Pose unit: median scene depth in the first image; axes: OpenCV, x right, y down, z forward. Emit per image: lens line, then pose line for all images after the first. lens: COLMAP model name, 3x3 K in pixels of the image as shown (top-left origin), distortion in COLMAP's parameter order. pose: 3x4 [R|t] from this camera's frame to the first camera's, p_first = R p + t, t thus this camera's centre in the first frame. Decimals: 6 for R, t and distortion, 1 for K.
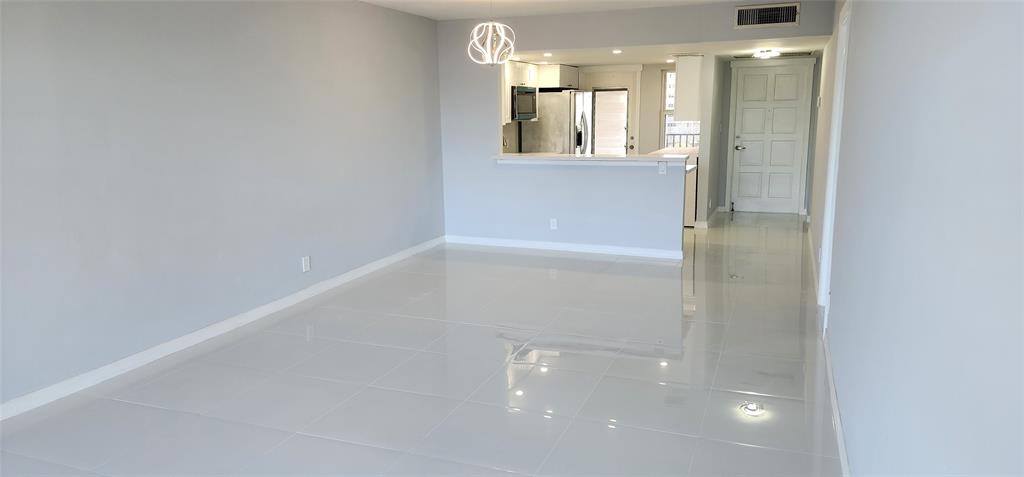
lens RADIAL K [[678.1, 0, 518.6], [0, 678.1, 237.7], [0, 0, 1]] dist [0.131163, -0.151200]
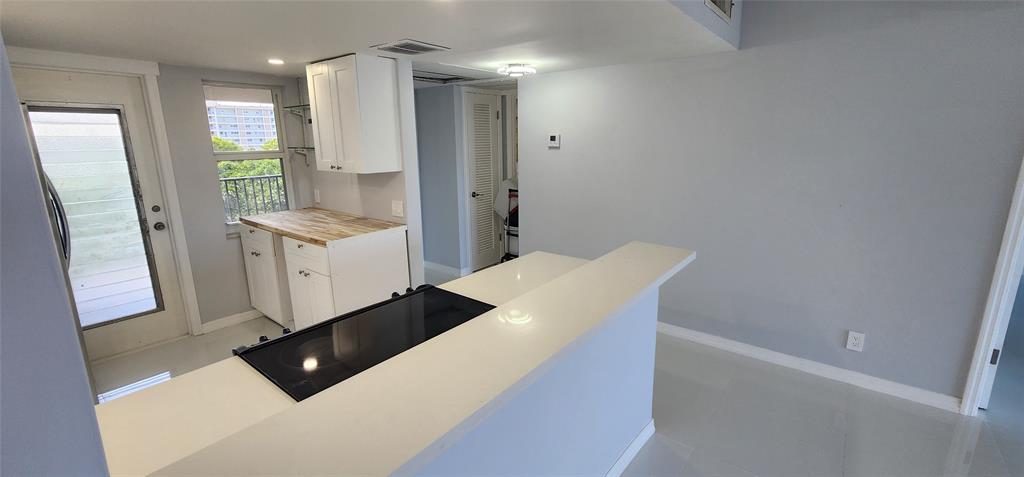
lens RADIAL K [[422.8, 0, 509.7], [0, 422.8, 231.6], [0, 0, 1]] dist [0.001181, 0.000163]
pose [[0.322549, -0.204981, 0.924091, -0.043733], [0.183114, 0.971341, 0.151547, -0.131239], [-0.928672, 0.120333, 0.350840, 0.658847]]
